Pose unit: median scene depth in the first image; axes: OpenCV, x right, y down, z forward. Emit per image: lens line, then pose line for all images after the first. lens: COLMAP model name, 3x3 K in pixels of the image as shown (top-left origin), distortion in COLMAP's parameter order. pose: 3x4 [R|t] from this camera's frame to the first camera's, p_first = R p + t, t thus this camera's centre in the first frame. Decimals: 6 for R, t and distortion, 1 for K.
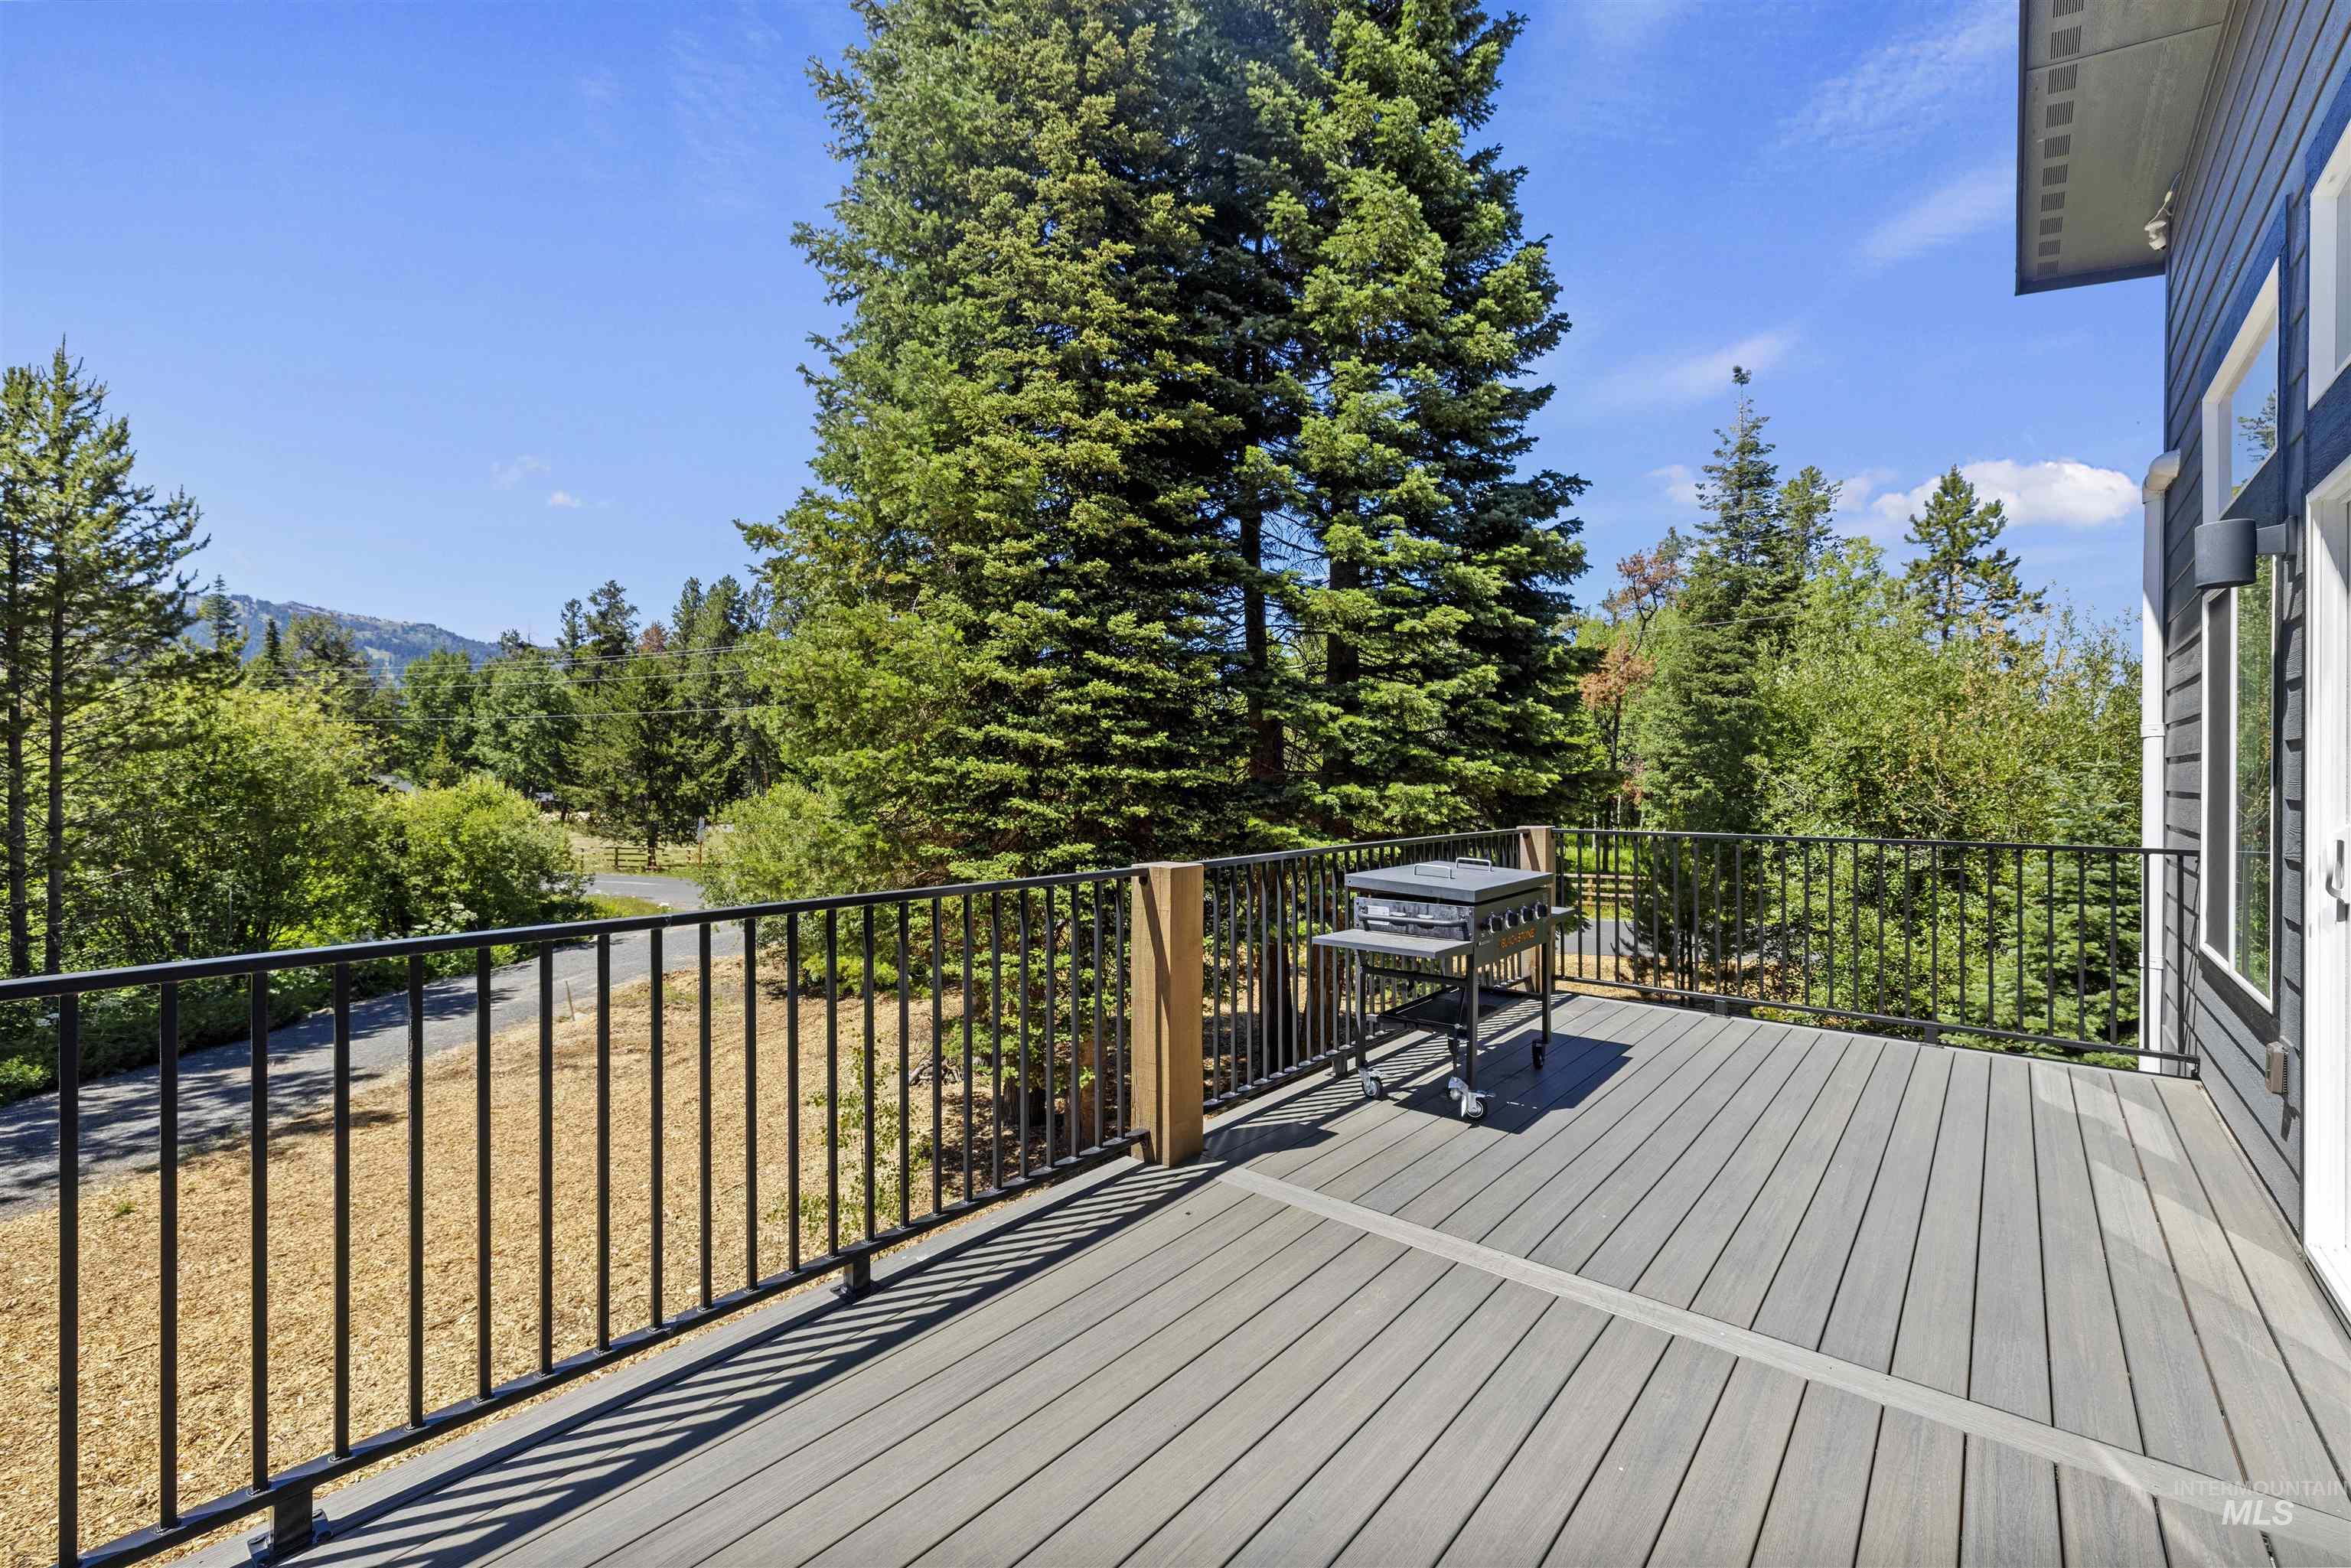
lens RADIAL K [[989.5, 0, 1179.5], [0, 989.5, 781.2], [0, 0, 1]] dist [0.000099, 0.001630]
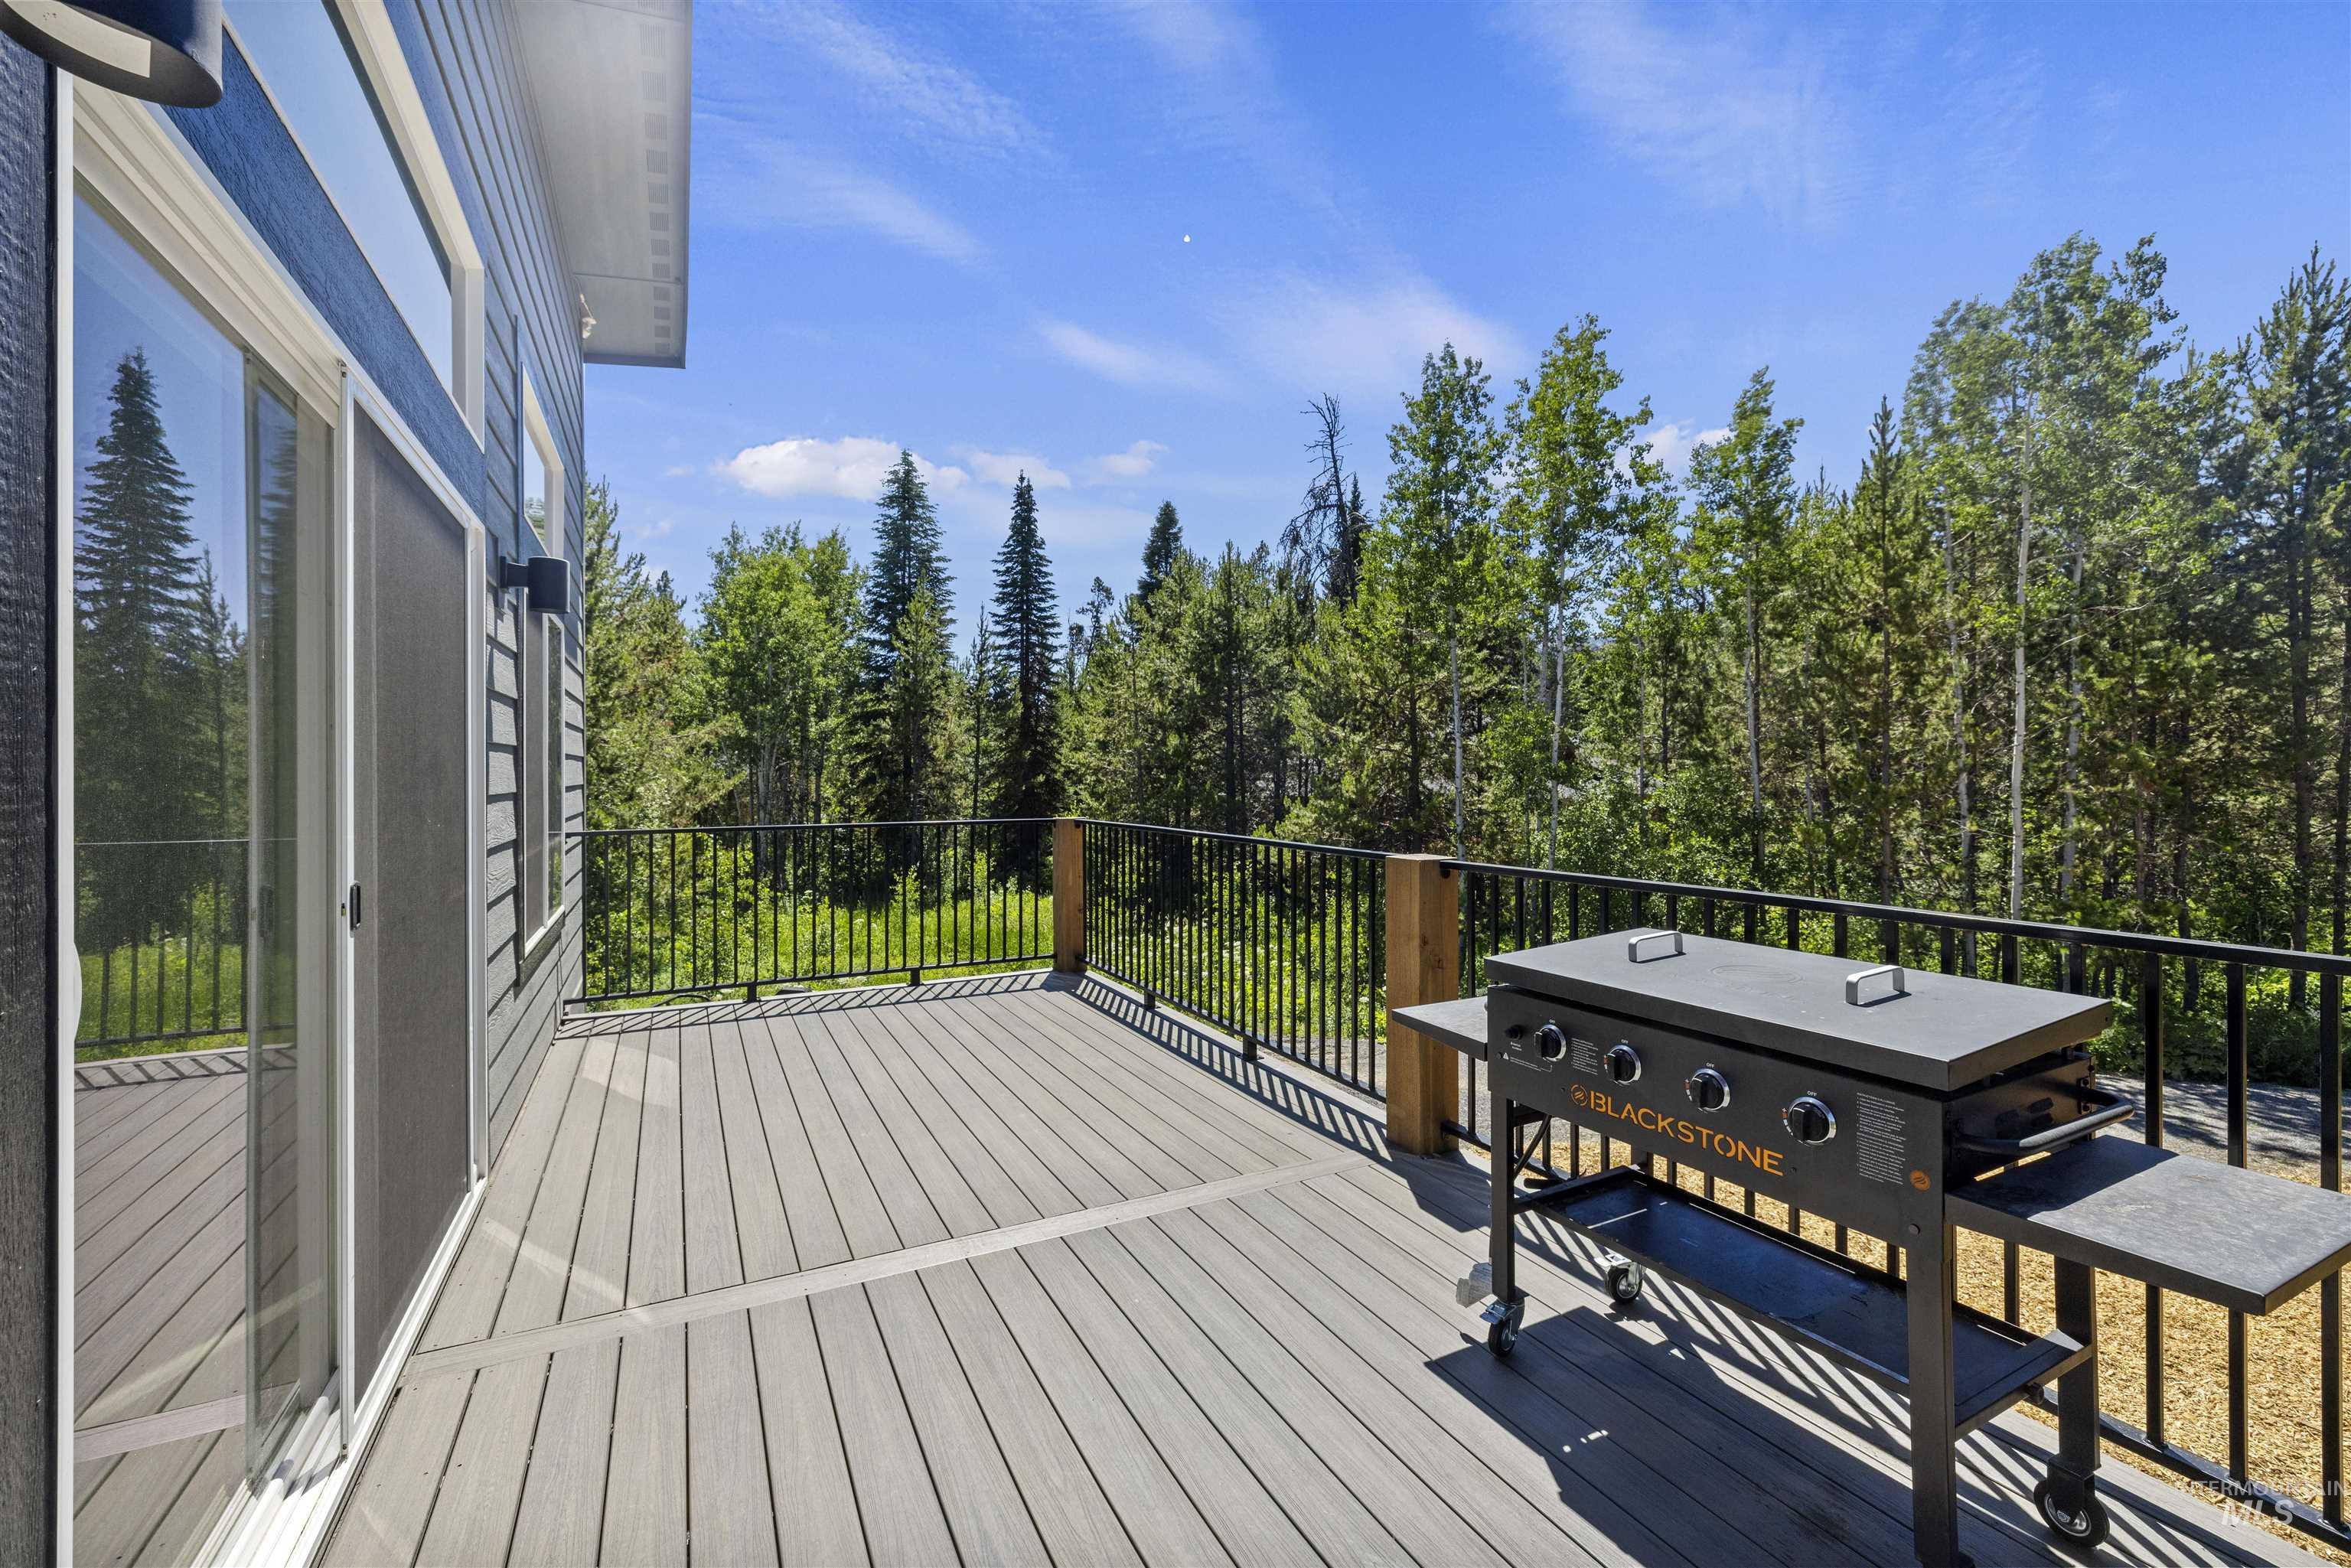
lens RADIAL K [[989.5, 0, 1173.9], [0, 989.5, 766.6], [0, 0, 1]] dist [0.000099, 0.001630]
pose [[-0.390705, -0.001916, -0.920514, 0.350907], [-0.002644, 0.999996, -0.000959, -0.001893], [0.920512, 0.002059, -0.390709, 0.401199]]
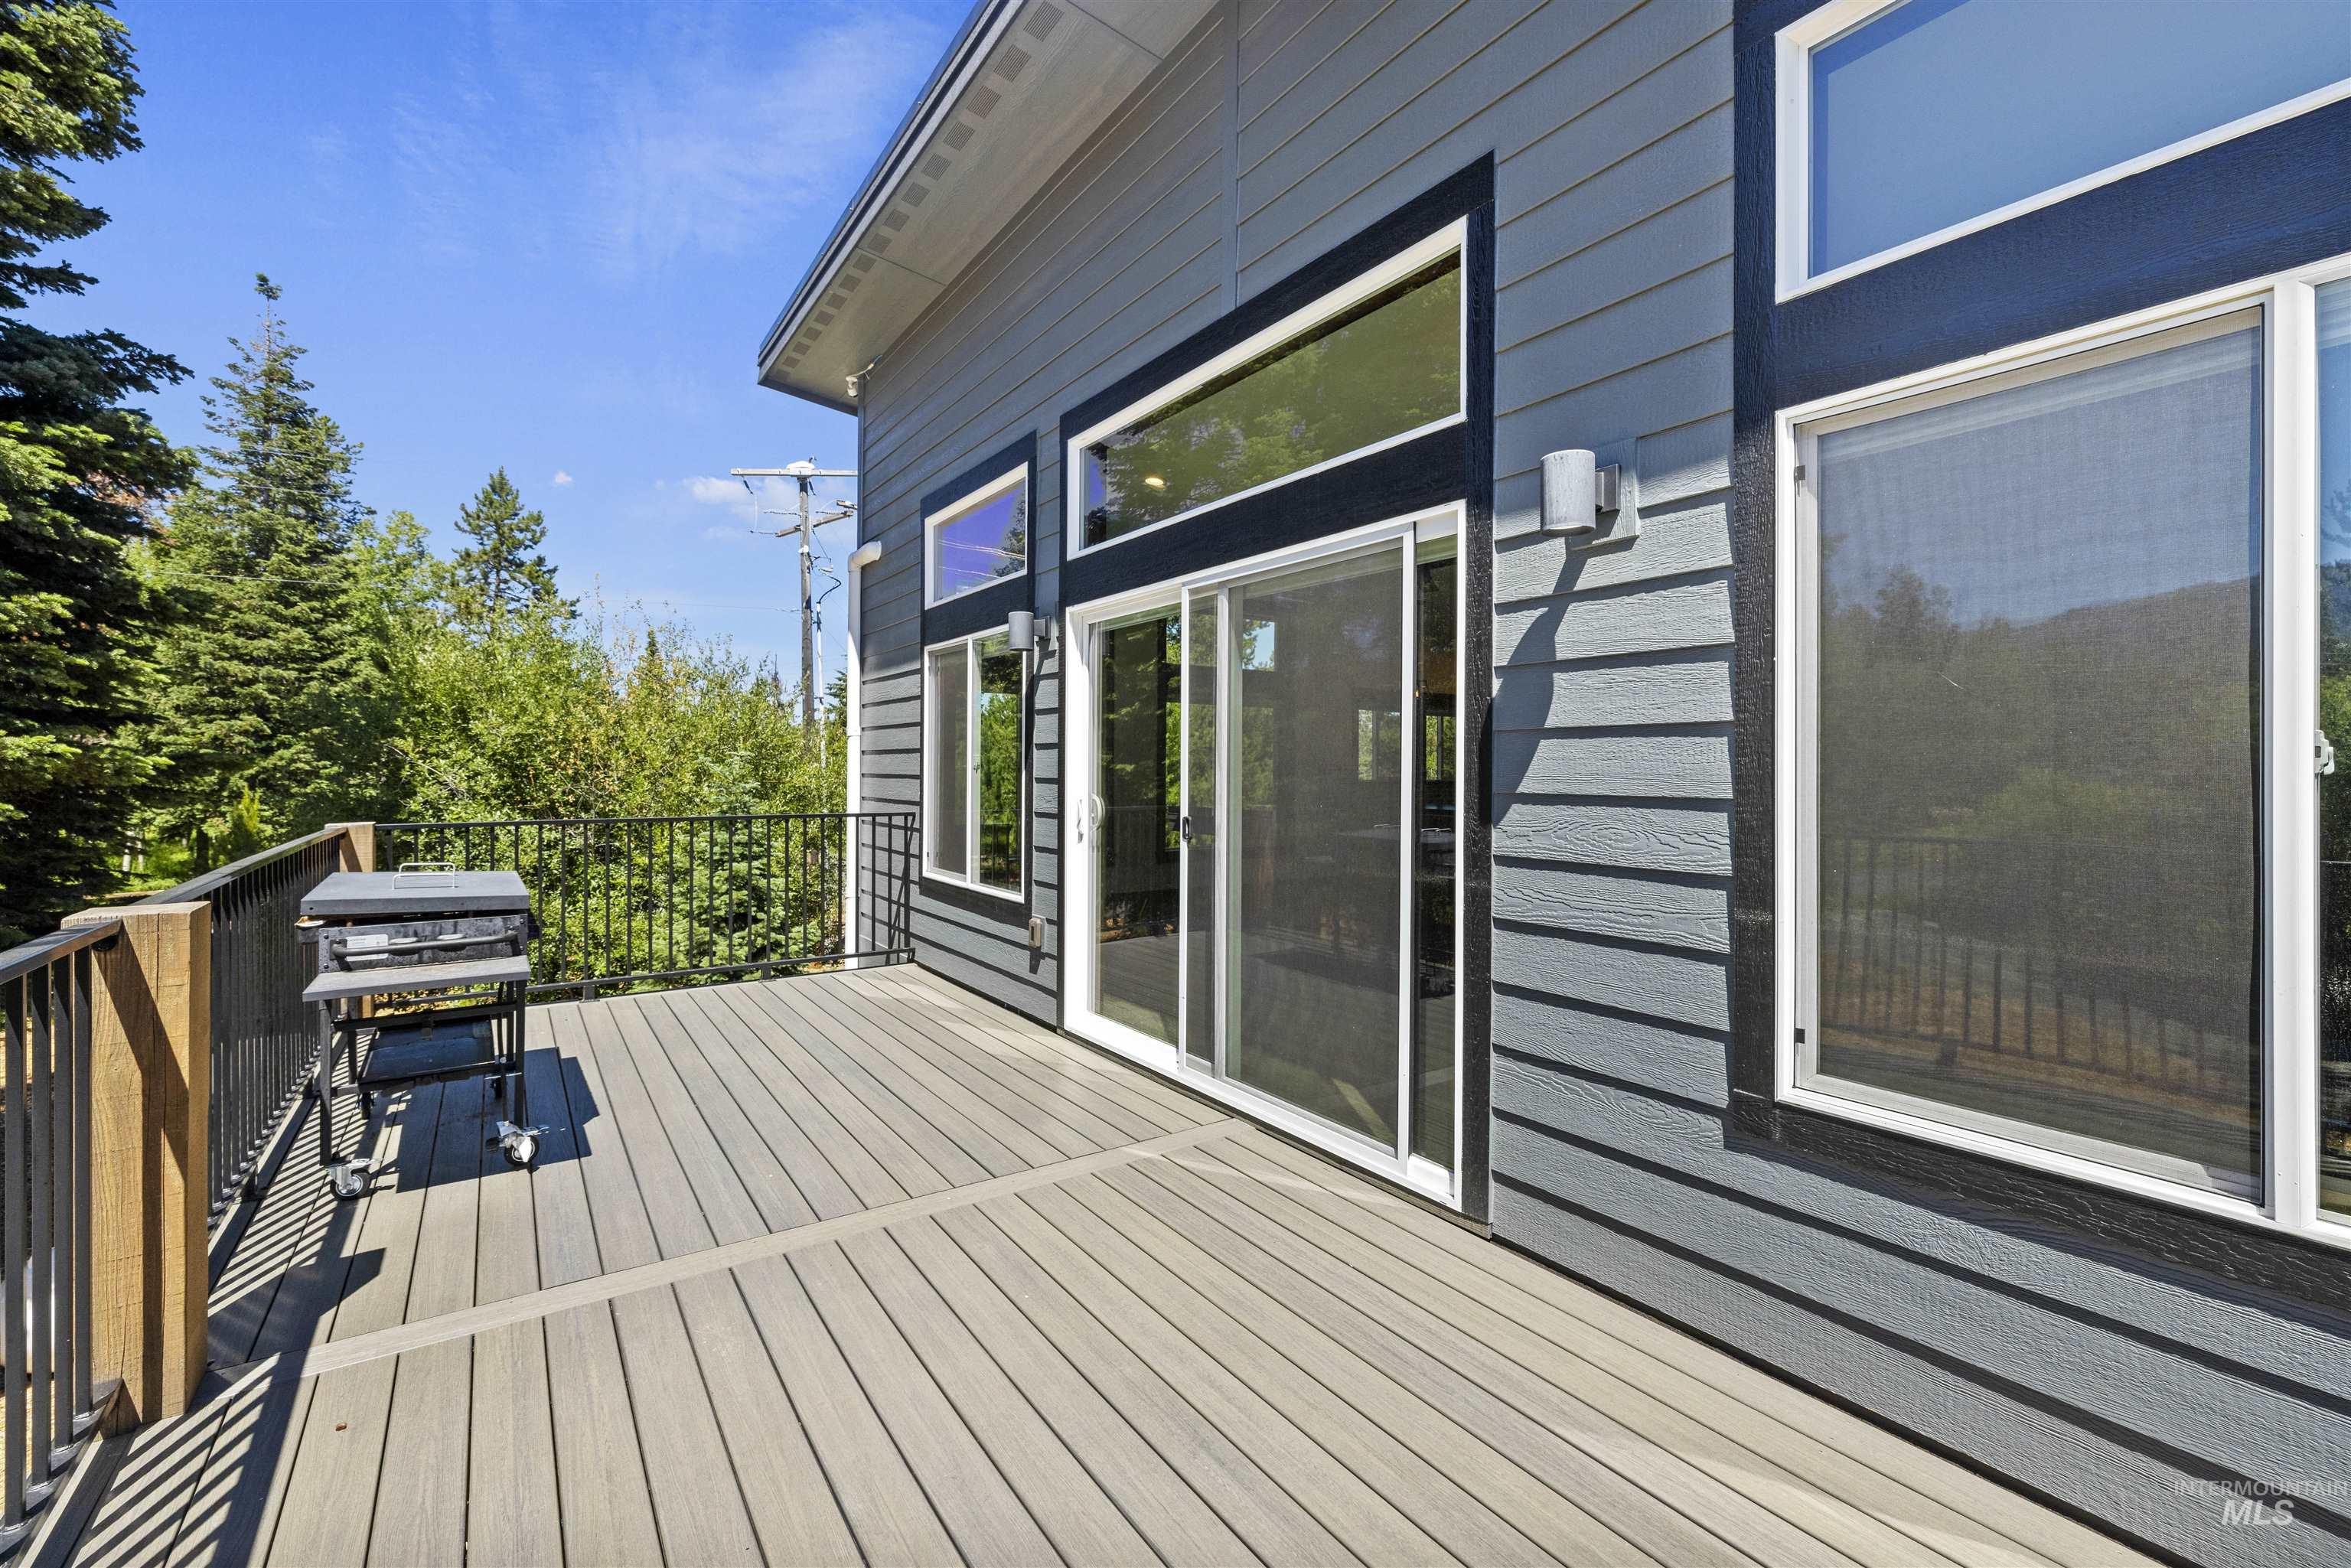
lens RADIAL K [[989.5, 0, 1169.2], [0, 989.5, 769.2], [0, 0, 1]] dist [0.000099, 0.001630]
pose [[0.272034, -0.001883, 0.962286, -0.142238], [-0.001178, 0.999997, 0.002289, -0.000422], [-0.962287, -0.001756, 0.272031, 0.088540]]
